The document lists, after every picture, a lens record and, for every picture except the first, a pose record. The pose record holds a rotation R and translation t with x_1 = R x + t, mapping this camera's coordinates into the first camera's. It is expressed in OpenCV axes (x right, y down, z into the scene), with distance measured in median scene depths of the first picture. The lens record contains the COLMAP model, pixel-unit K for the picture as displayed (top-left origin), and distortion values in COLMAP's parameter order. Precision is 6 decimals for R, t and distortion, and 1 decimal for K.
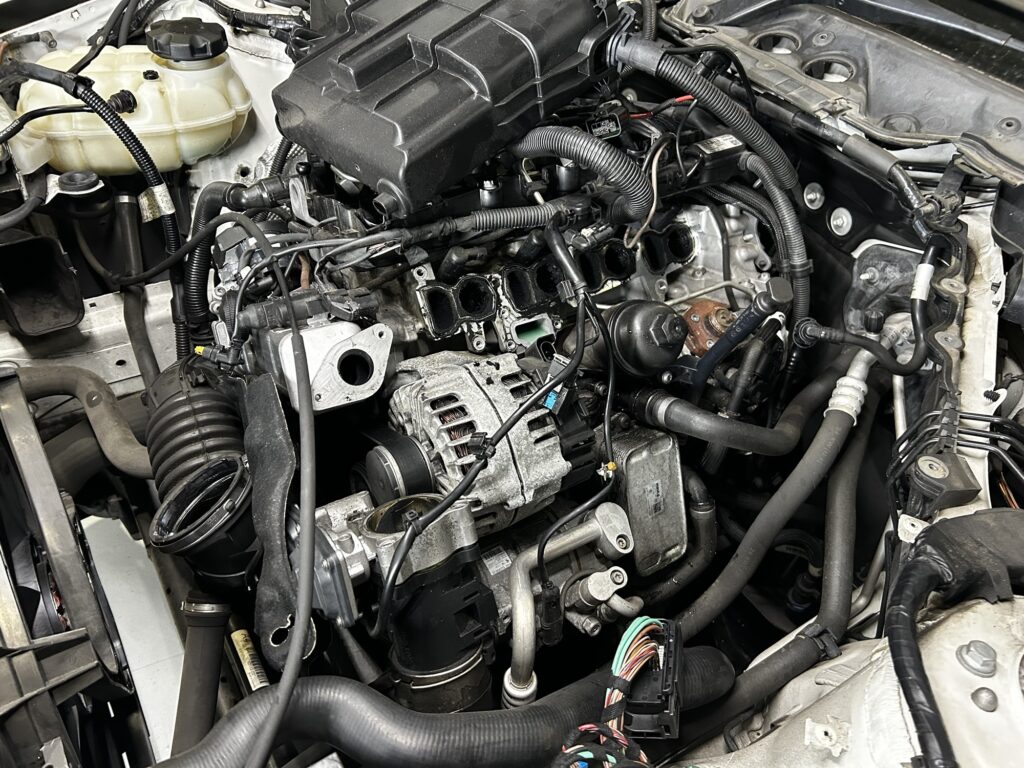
lens RADIAL K [[895.1, 0, 512.0], [0, 895.1, 384.0], [0, 0, 1]] dist [0.009555, 0.007539]
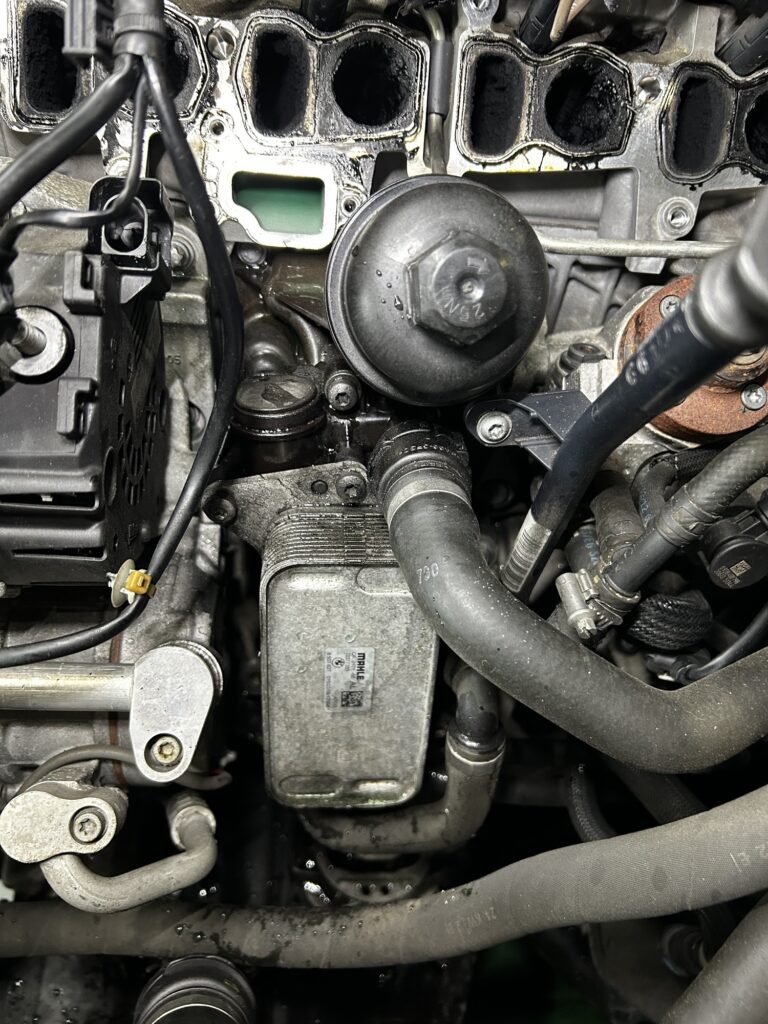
lens RADIAL K [[895.1, 0, 384.0], [0, 895.1, 512.0], [0, 0, 1]] dist [0.009555, 0.007539]
pose [[0.851564, 0.435663, -0.291611, 0.257145], [-0.350956, 0.886955, 0.300235, -0.073187], [0.389447, -0.153327, 0.908197, 0.624608]]
